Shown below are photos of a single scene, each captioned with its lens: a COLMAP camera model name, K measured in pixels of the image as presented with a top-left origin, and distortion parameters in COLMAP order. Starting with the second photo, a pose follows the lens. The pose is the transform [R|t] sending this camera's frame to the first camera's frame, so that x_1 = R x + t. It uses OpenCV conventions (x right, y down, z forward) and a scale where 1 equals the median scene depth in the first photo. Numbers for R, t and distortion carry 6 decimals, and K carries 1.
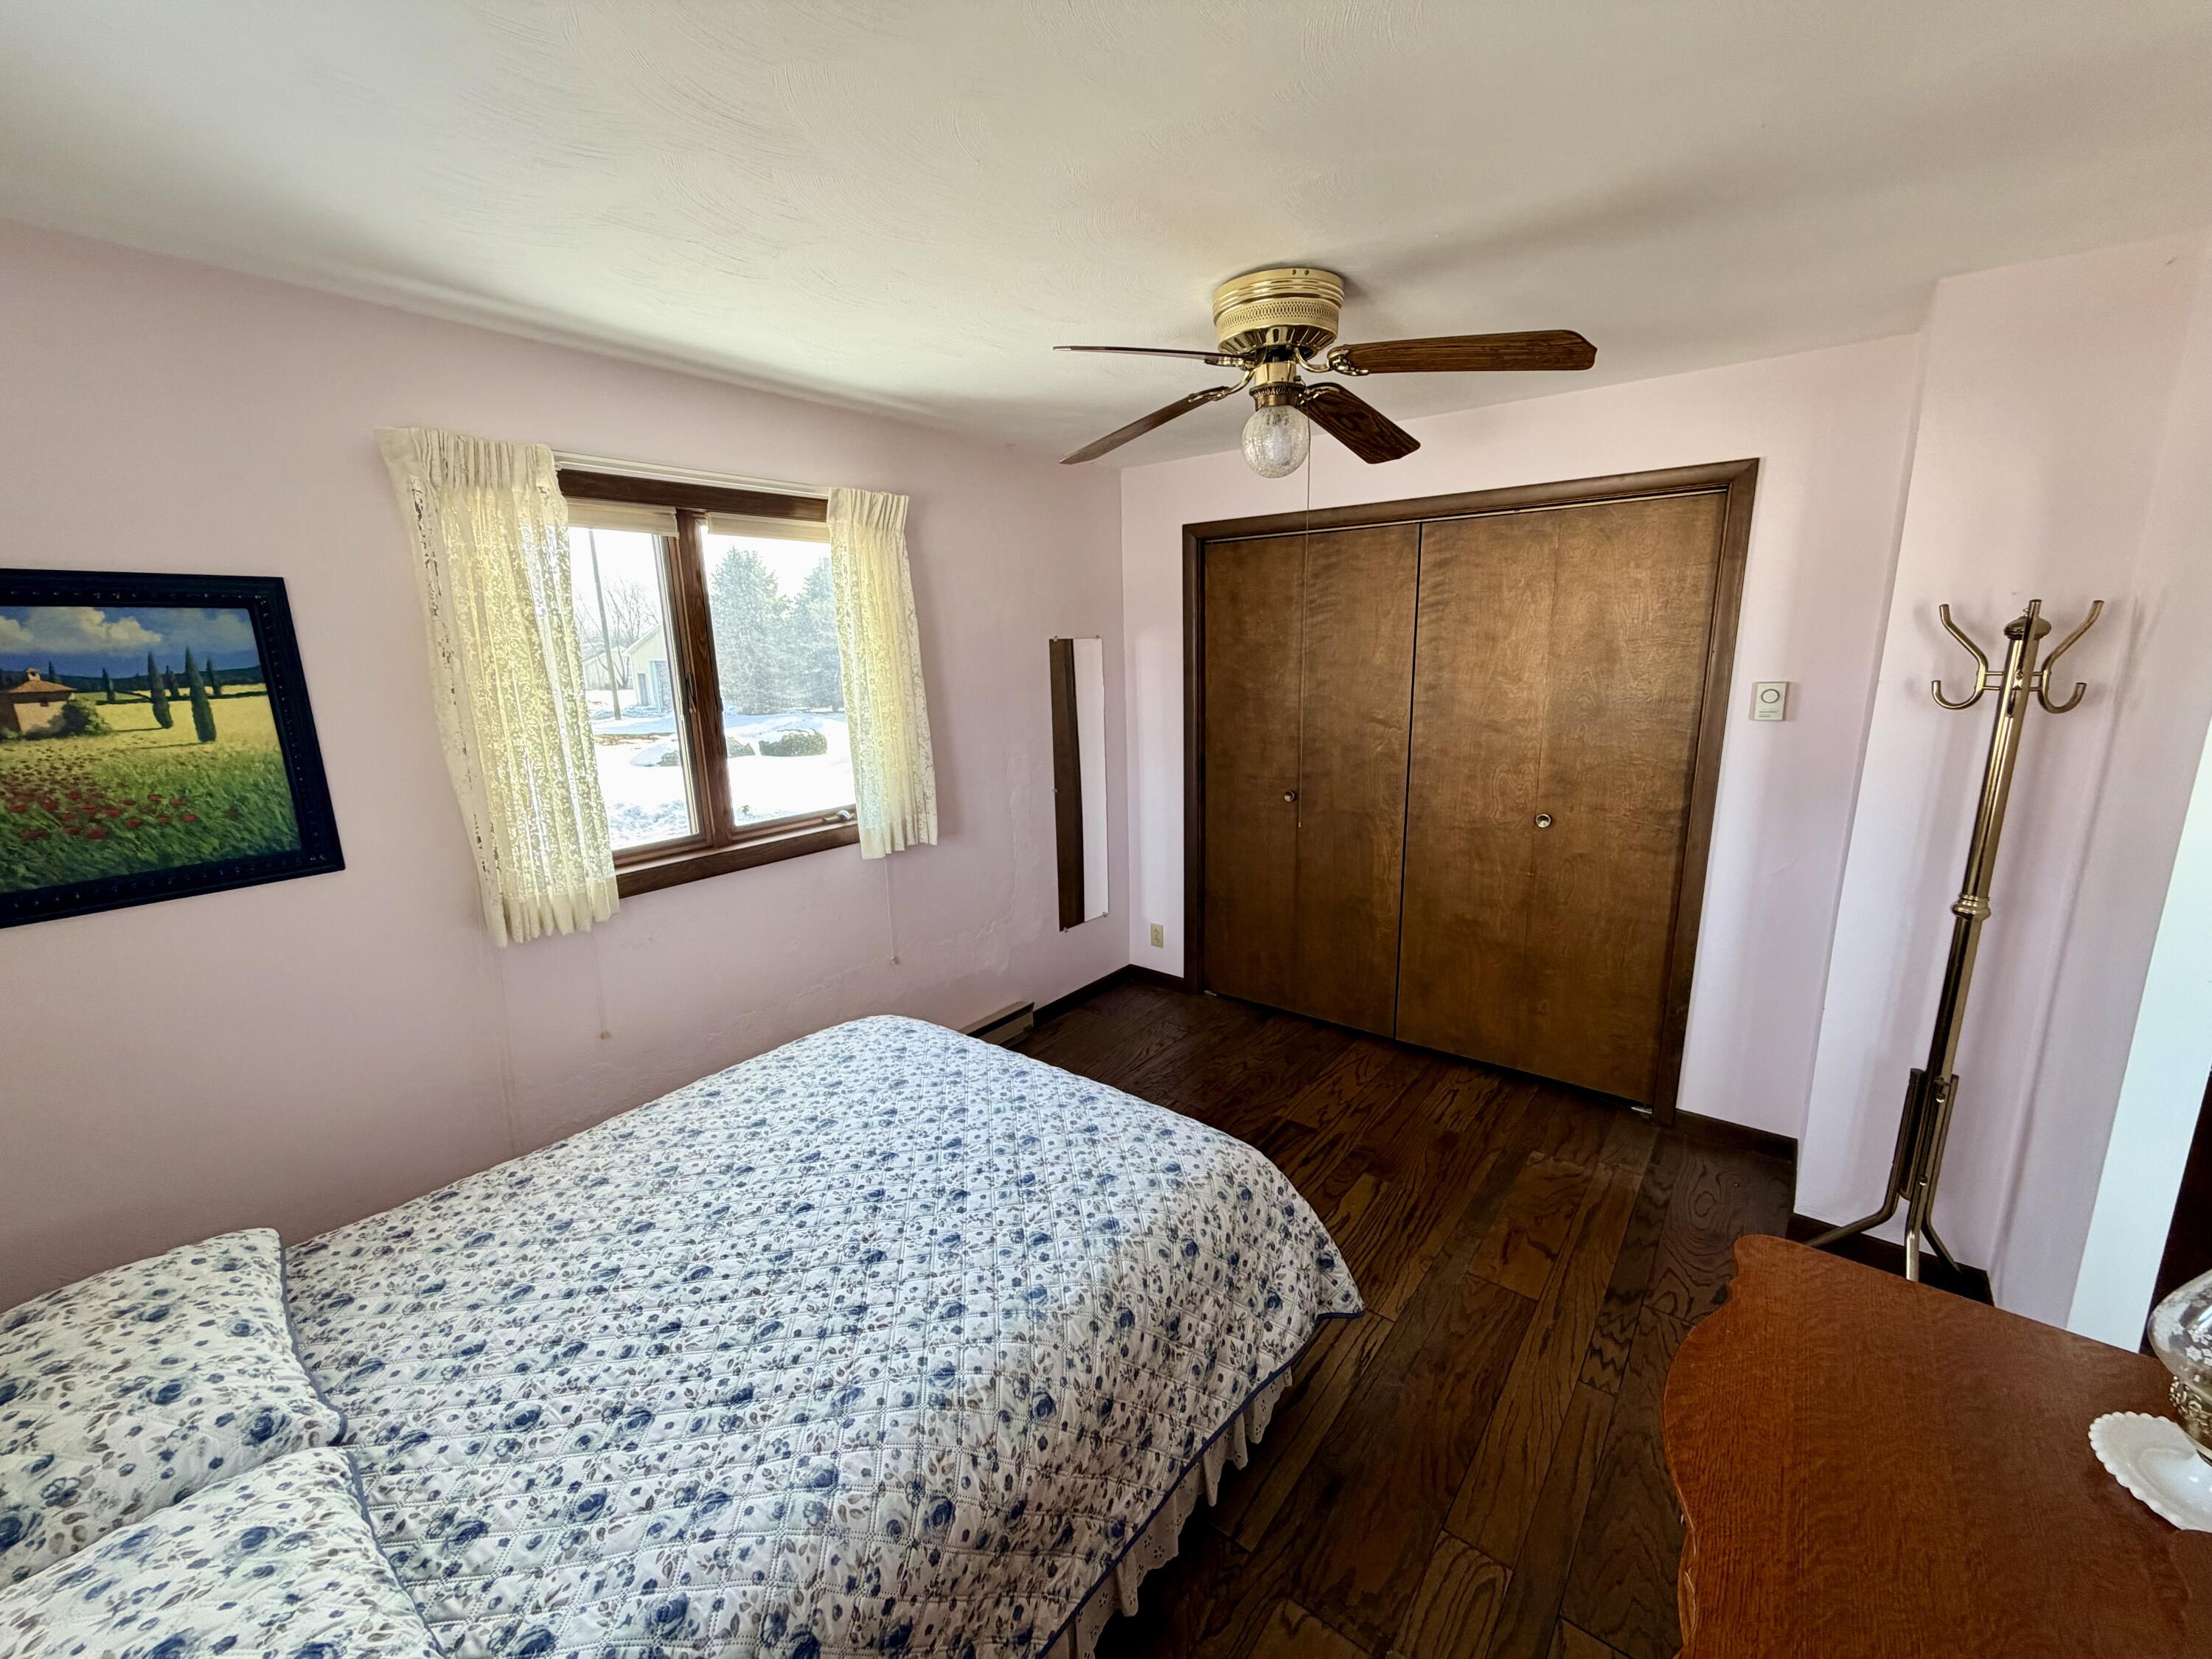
lens RADIAL K [[879.0, 0, 1099.6], [0, 879.0, 834.0], [0, 0, 1]] dist [-0.001035, -0.000110]
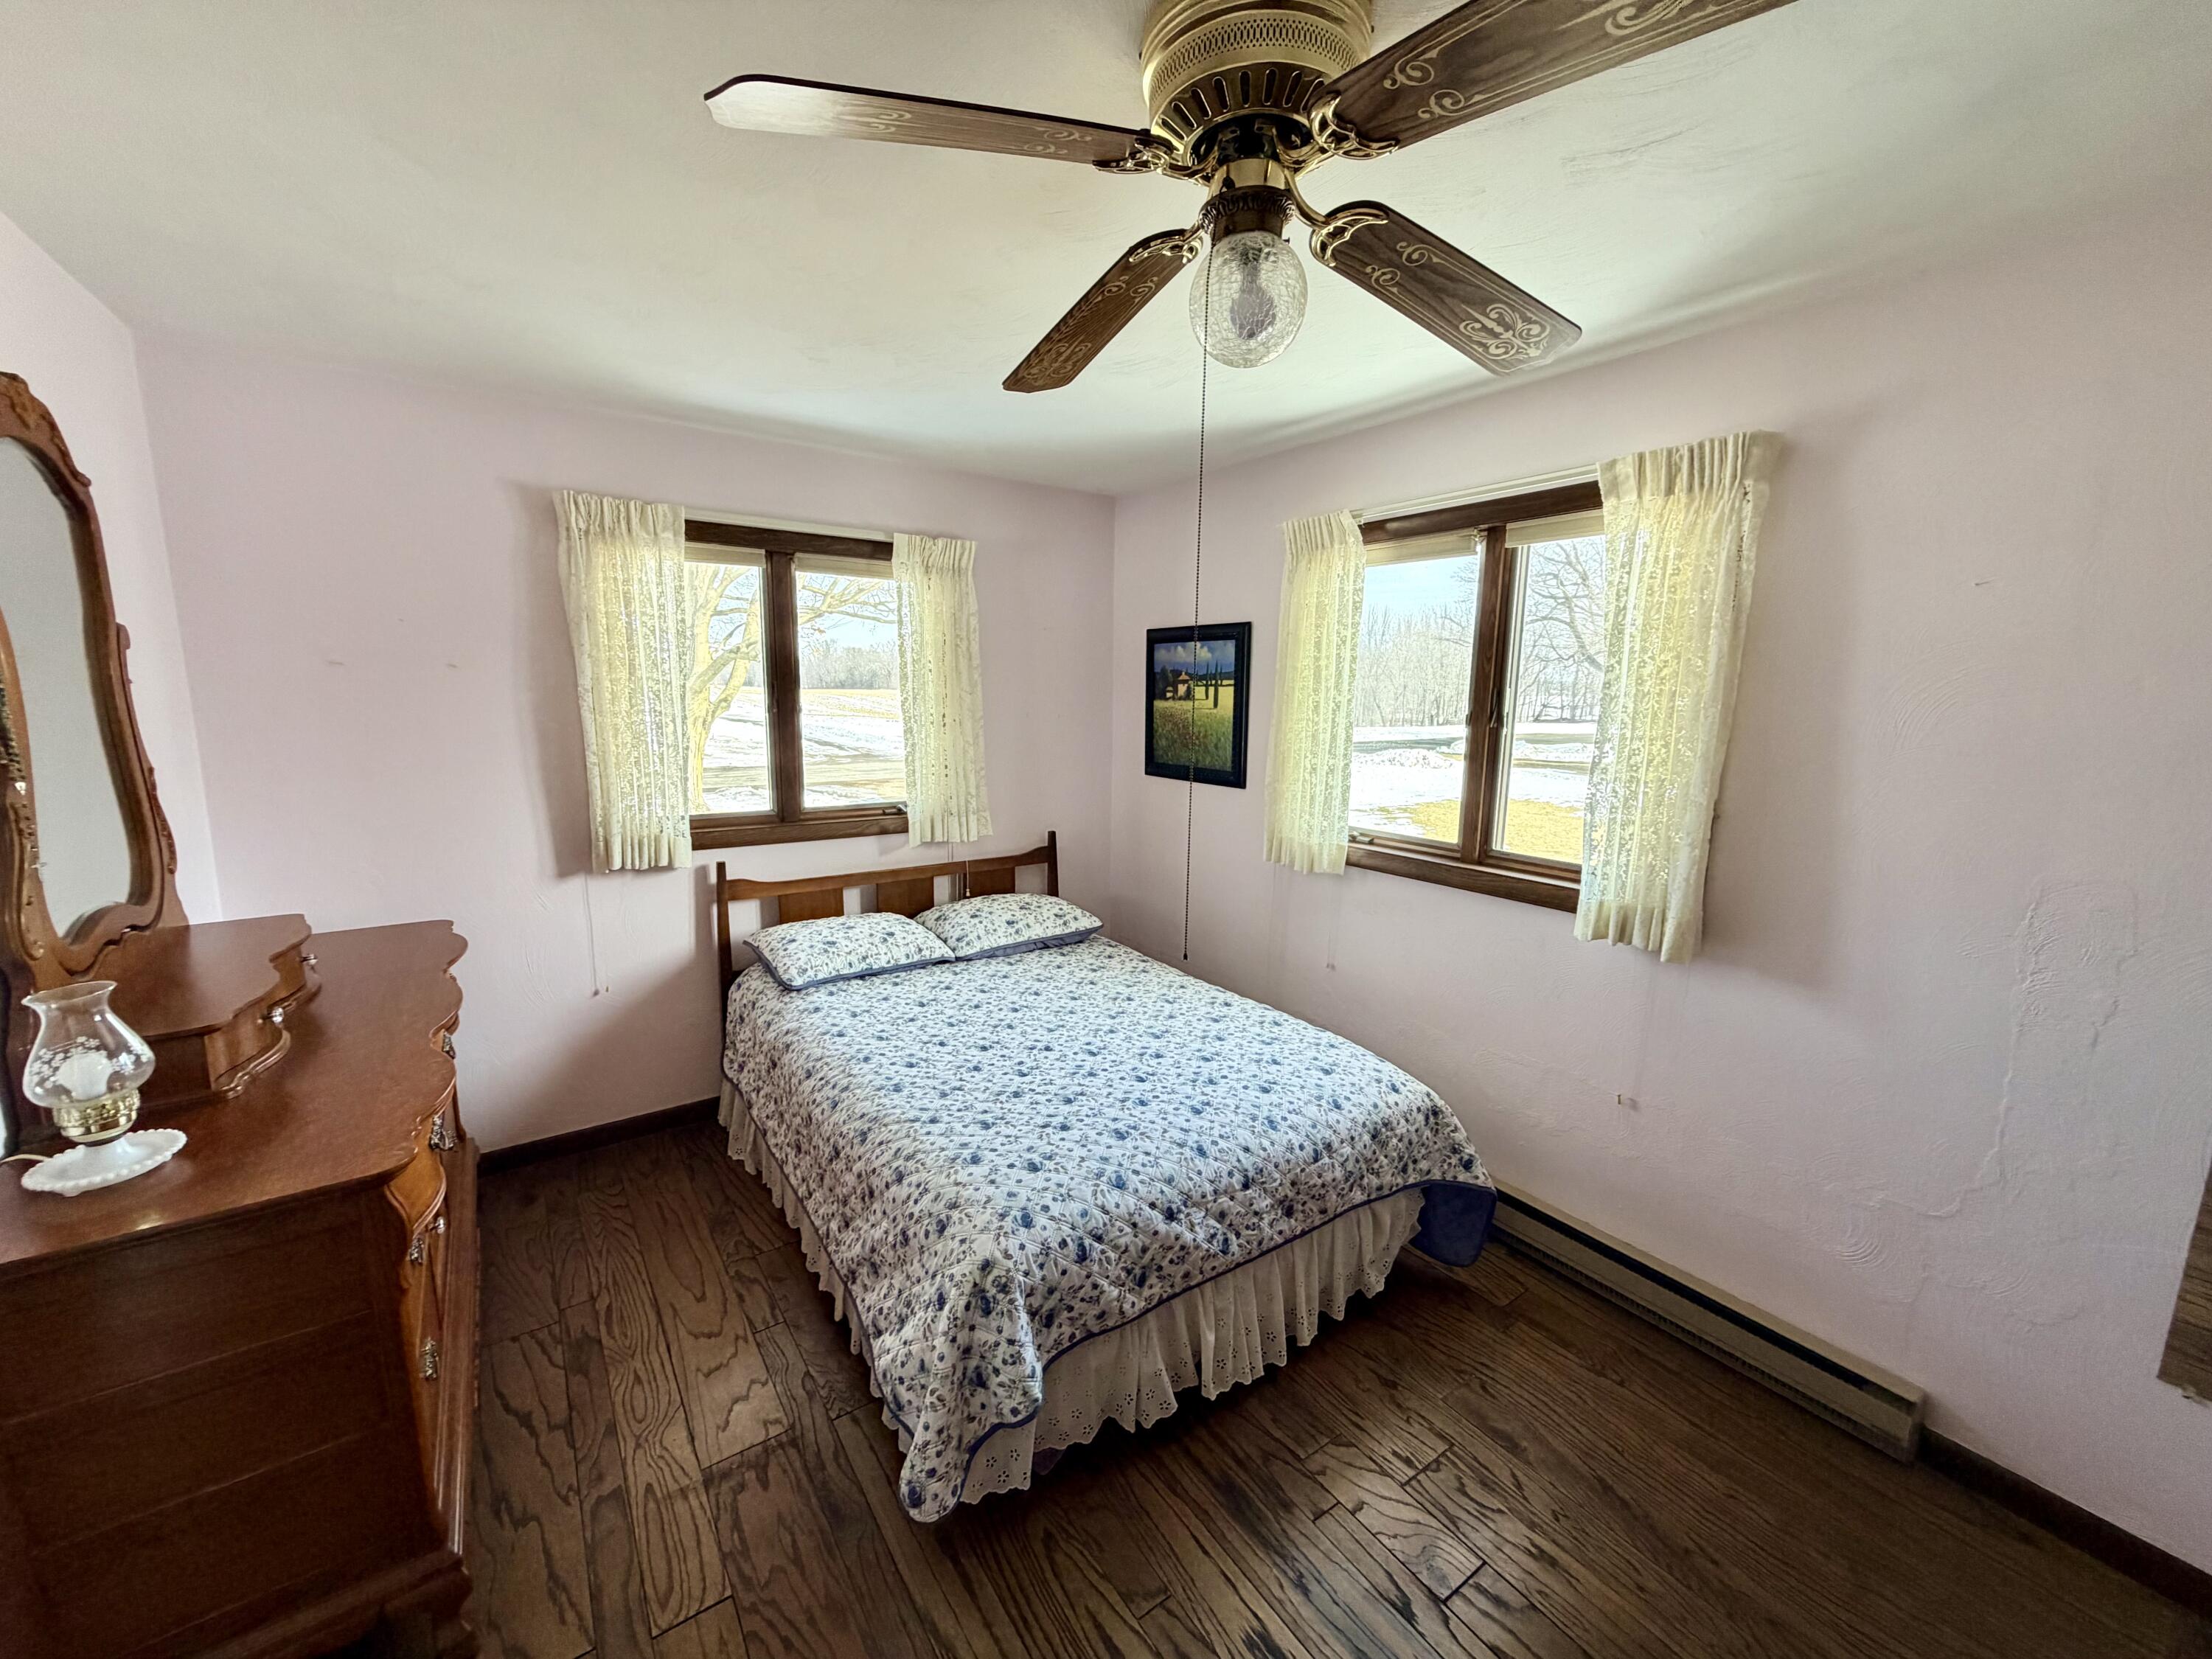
lens RADIAL K [[879.0, 0, 1099.8], [0, 879.0, 833.2], [0, 0, 1]] dist [-0.001035, -0.000110]
pose [[-0.294355, 0.179950, -0.938602, 0.919129], [-0.208799, 0.946278, 0.246903, -0.261039], [0.932608, 0.268656, -0.240969, 1.253691]]
